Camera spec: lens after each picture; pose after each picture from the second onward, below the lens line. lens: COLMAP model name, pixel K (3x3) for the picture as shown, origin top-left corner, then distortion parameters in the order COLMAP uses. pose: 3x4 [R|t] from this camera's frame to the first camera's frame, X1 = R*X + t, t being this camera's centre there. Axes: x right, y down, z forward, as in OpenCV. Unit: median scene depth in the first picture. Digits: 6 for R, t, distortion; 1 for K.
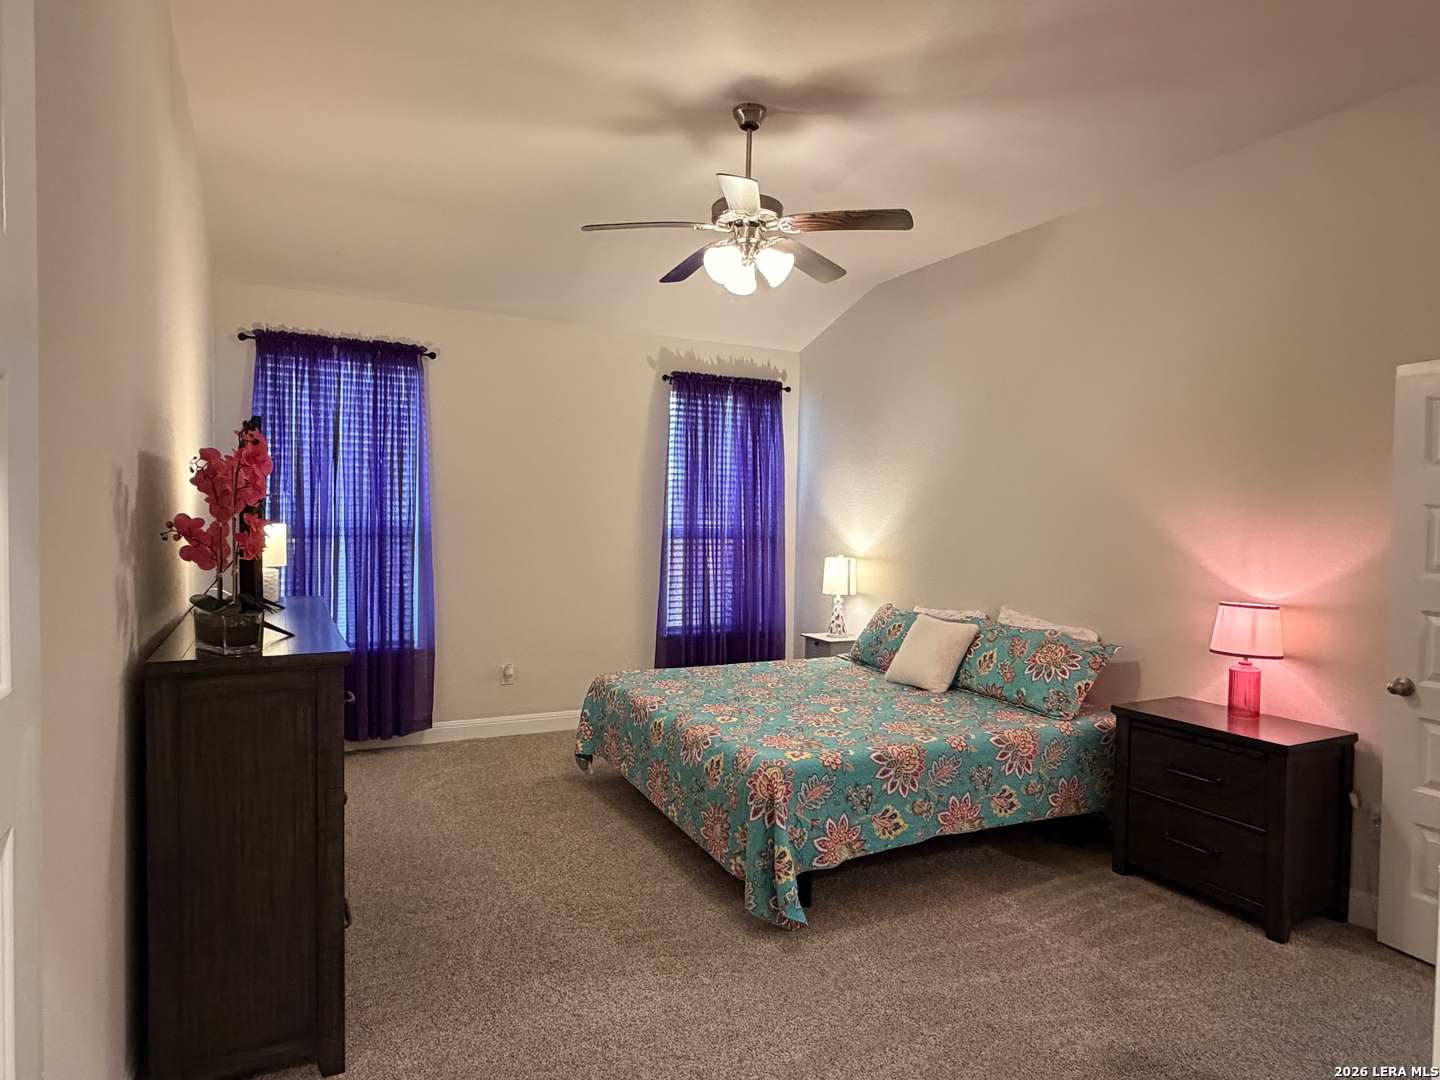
lens RADIAL K [[862.5, 0, 720.0], [0, 862.5, 540.0], [0, 0, 1]] dist [-0.000130, -0.000435]
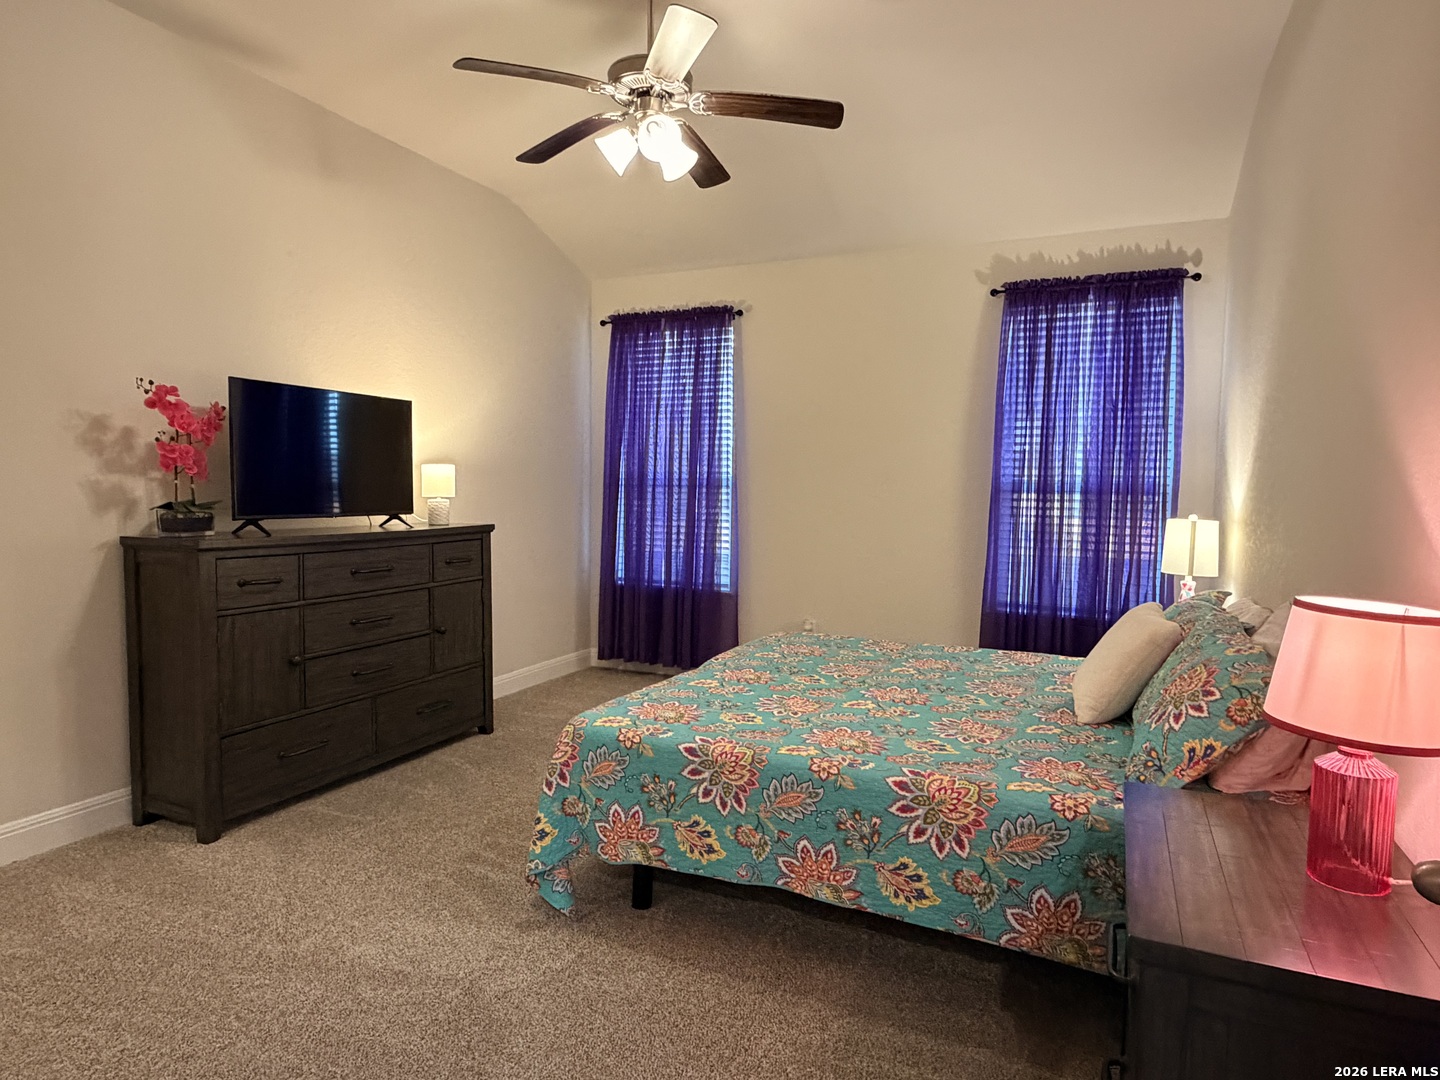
lens RADIAL K [[862.5, 0, 720.0], [0, 862.5, 540.0], [0, 0, 1]] dist [-0.000130, -0.000435]
pose [[0.611452, 0.042354, -0.790147, 0.726357], [-0.024845, 0.999102, 0.034328, 0.037288], [0.790891, -0.001359, 0.611955, 0.510550]]
